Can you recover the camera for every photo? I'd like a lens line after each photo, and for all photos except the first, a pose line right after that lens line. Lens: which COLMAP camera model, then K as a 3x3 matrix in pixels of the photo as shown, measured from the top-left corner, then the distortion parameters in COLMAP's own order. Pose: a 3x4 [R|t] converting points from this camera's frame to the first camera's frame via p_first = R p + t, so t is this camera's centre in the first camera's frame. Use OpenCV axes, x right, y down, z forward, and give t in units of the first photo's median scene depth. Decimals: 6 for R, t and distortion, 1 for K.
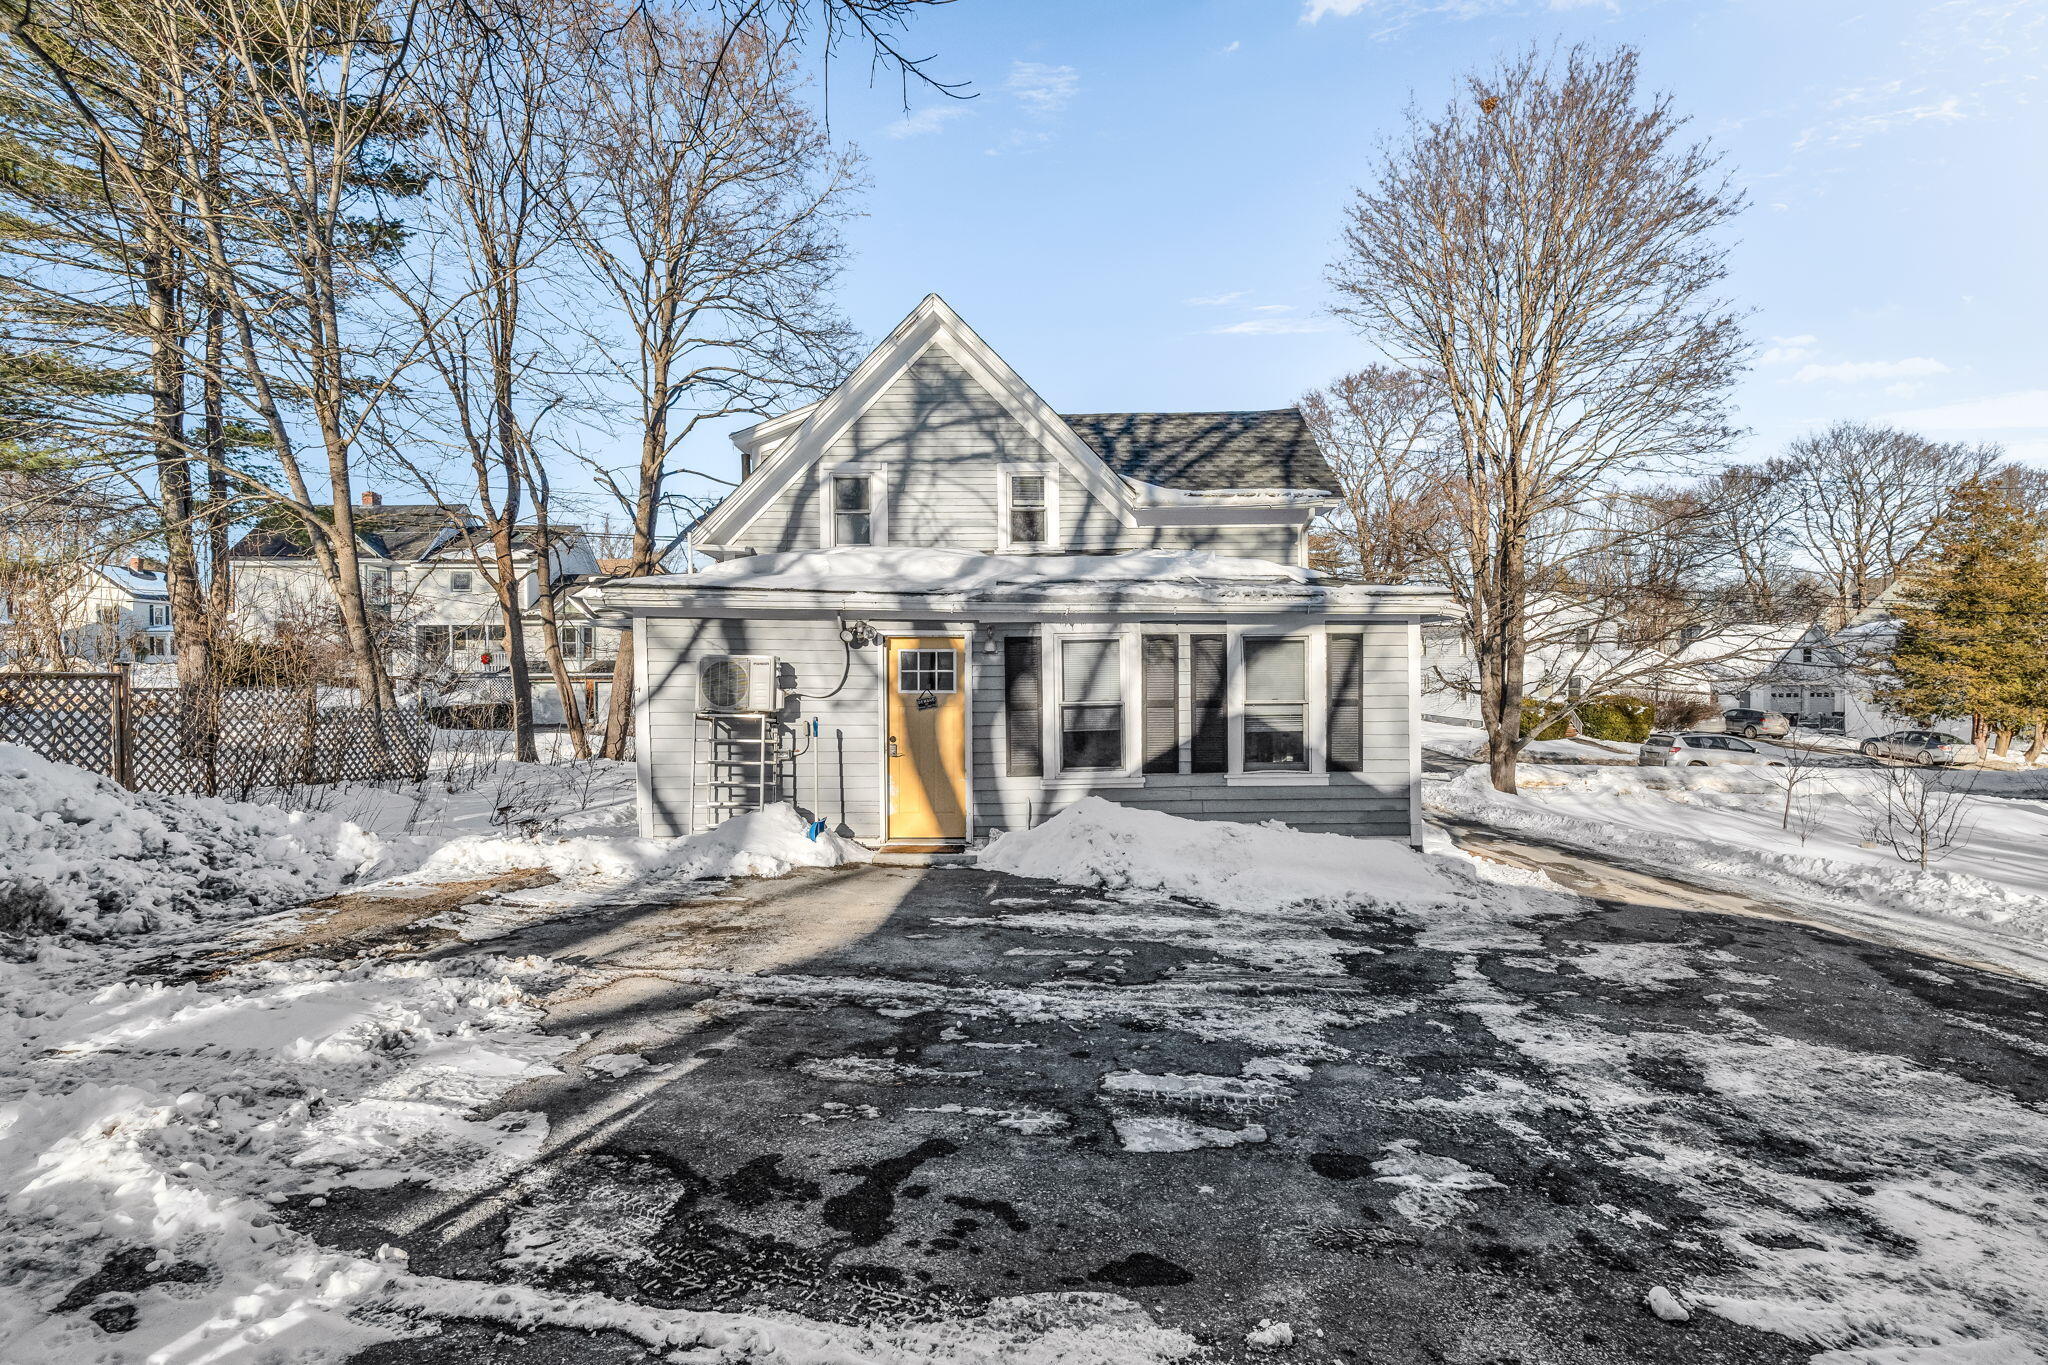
lens RADIAL K [[896.9, 0, 1027.6], [0, 896.9, 678.6], [0, 0, 1]] dist [-0.001111, 0.000288]
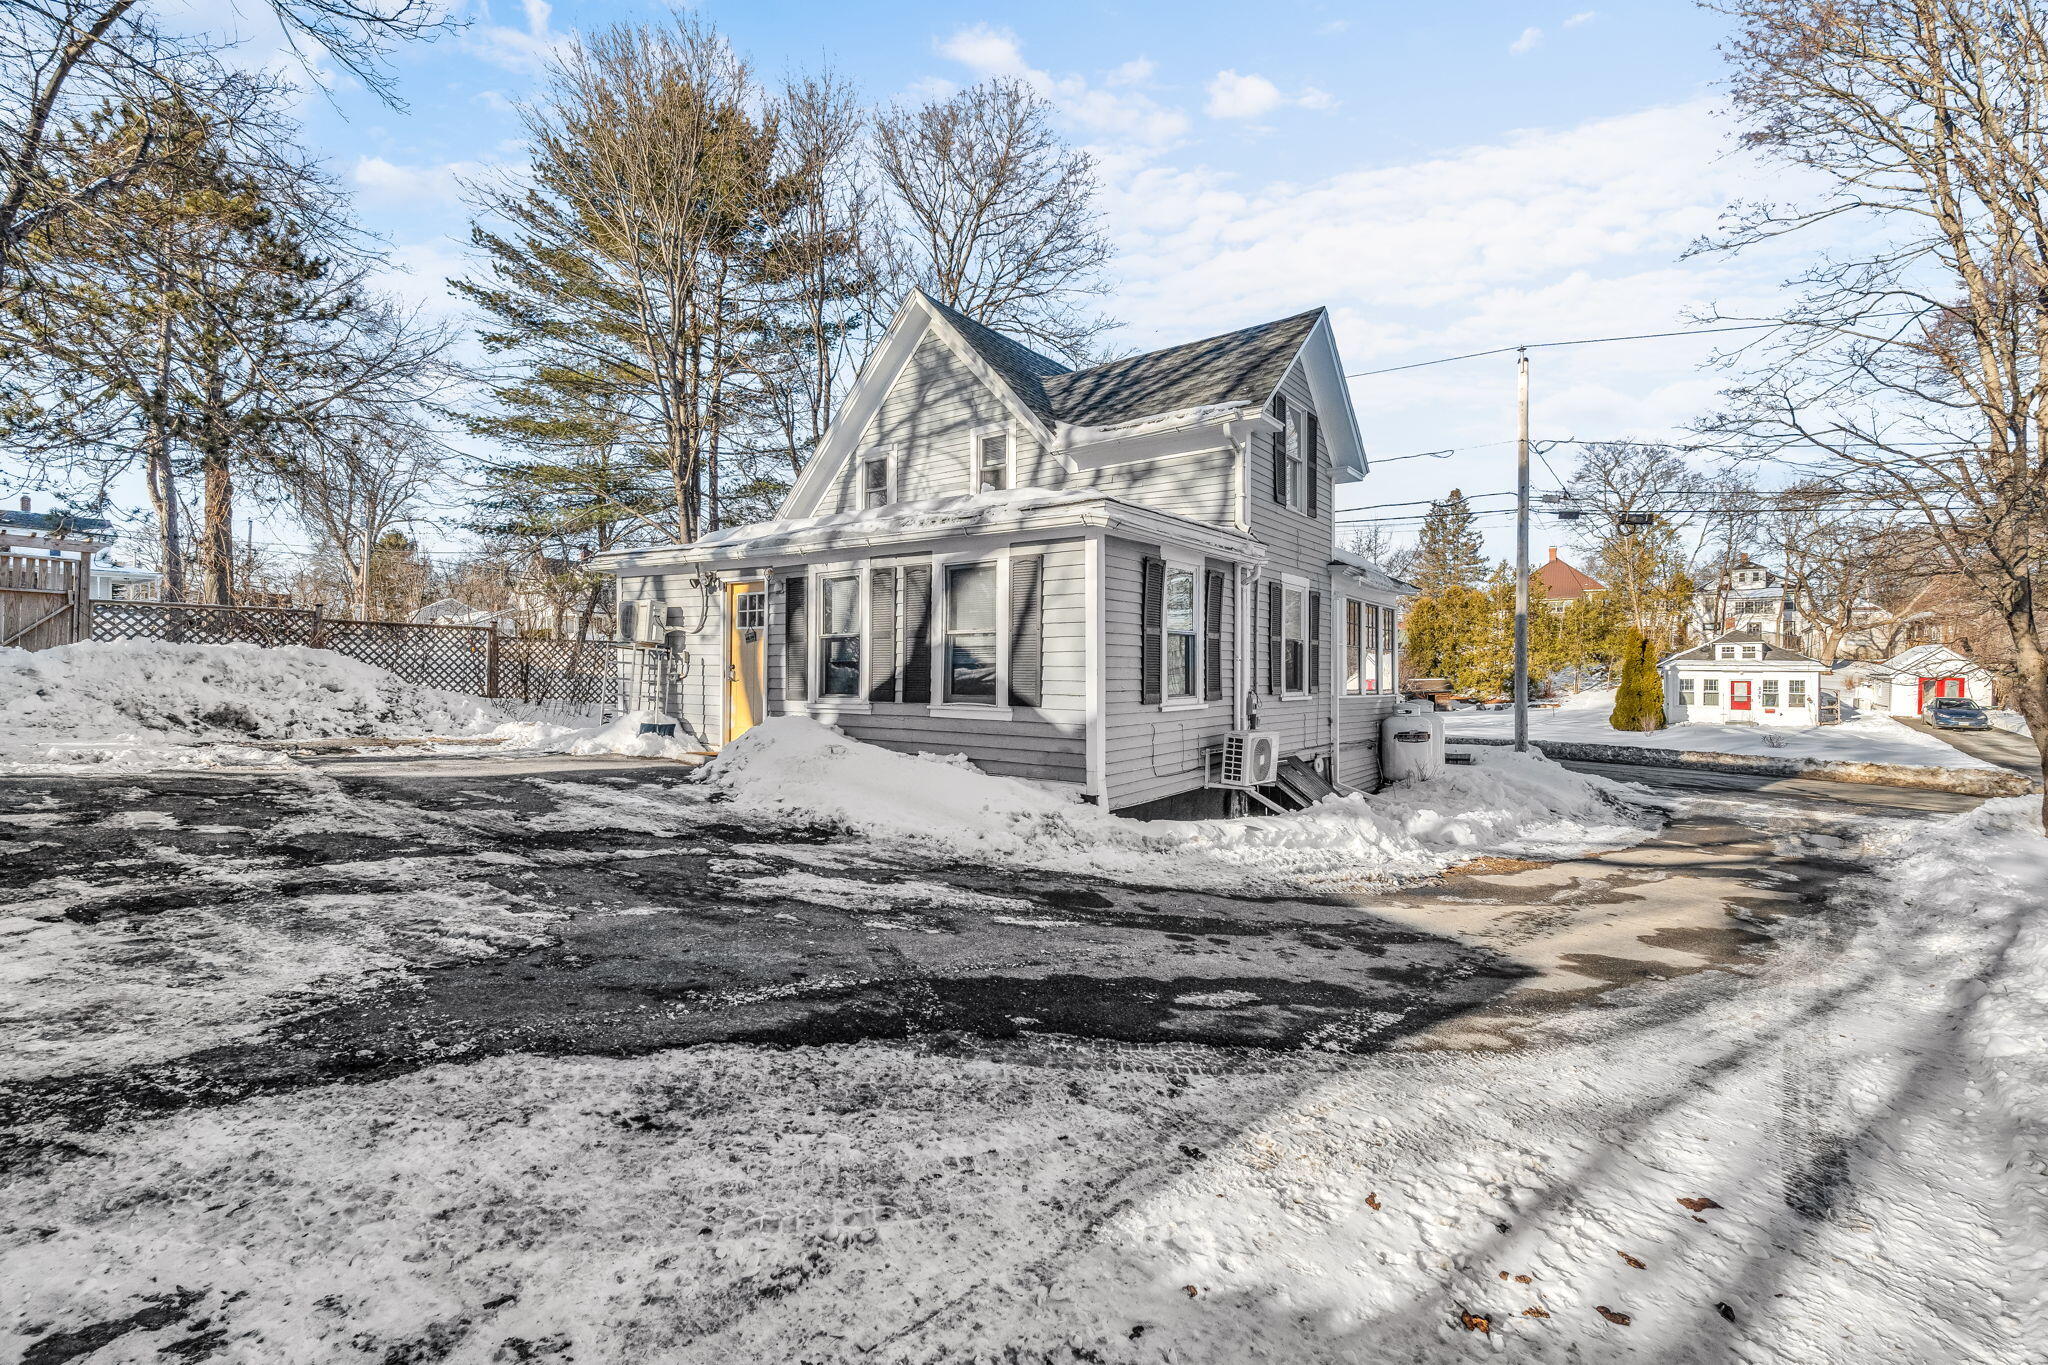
lens RADIAL K [[896.9, 0, 1037.3], [0, 896.9, 667.4], [0, 0, 1]] dist [-0.001111, 0.000288]
pose [[0.786856, 0.008198, -0.617083, 0.684488], [-0.018302, 0.999782, -0.010055, 0.053651], [0.616866, 0.019205, 0.786834, 0.214029]]
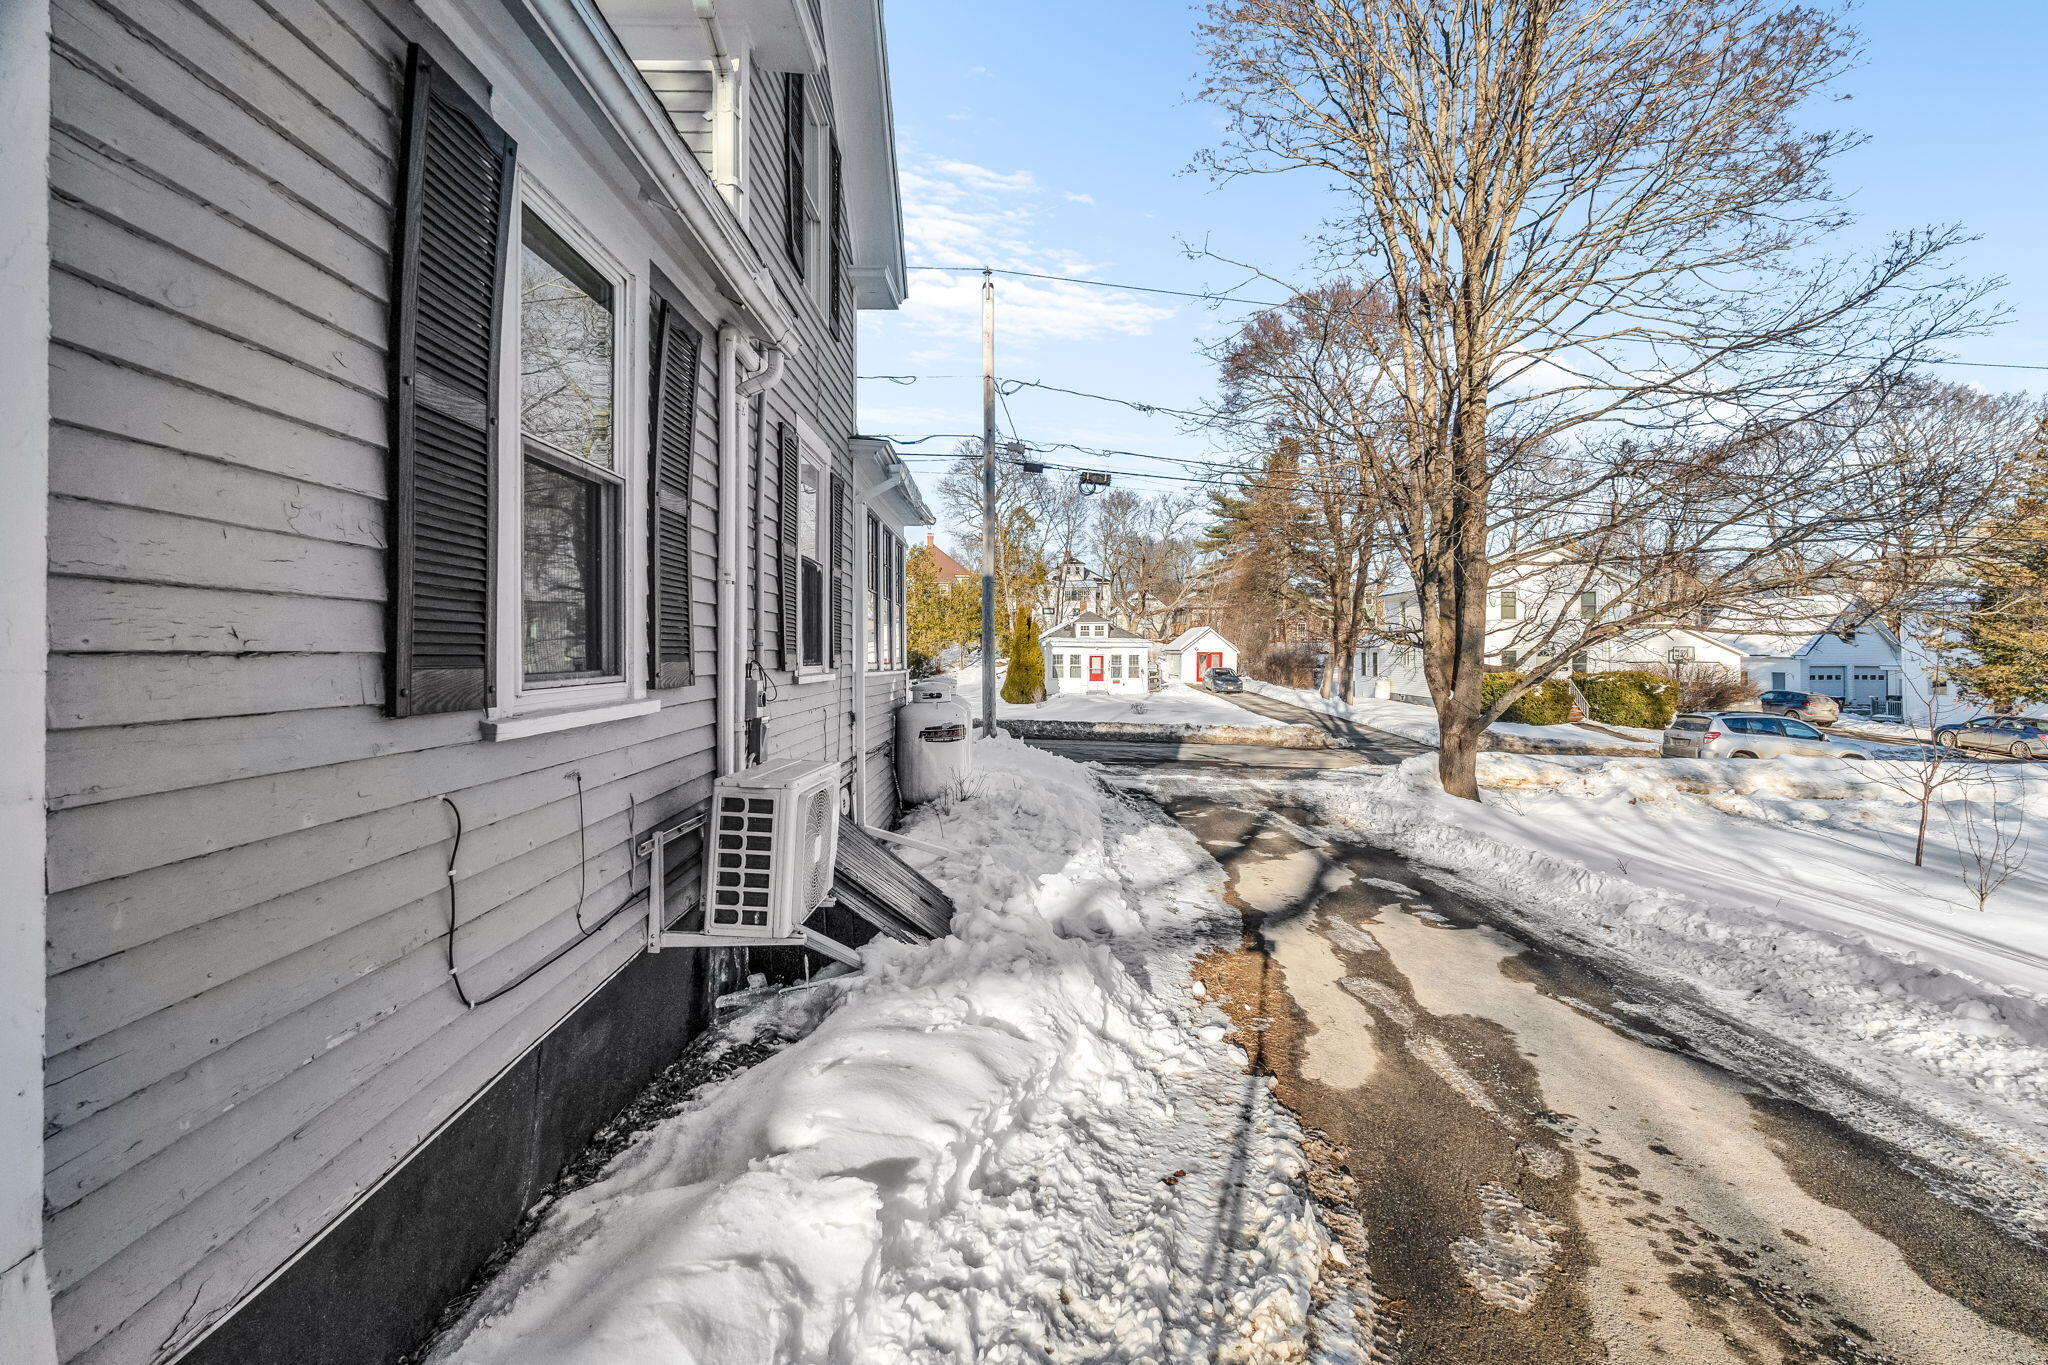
lens RADIAL K [[896.9, 0, 1025.4], [0, 896.9, 639.4], [0, 0, 1]] dist [-0.001111, 0.000288]
pose [[0.999910, 0.005706, -0.012128, 0.429741], [-0.006053, 0.999568, -0.028762, 0.064319], [0.011959, 0.028833, 0.999513, 0.660424]]
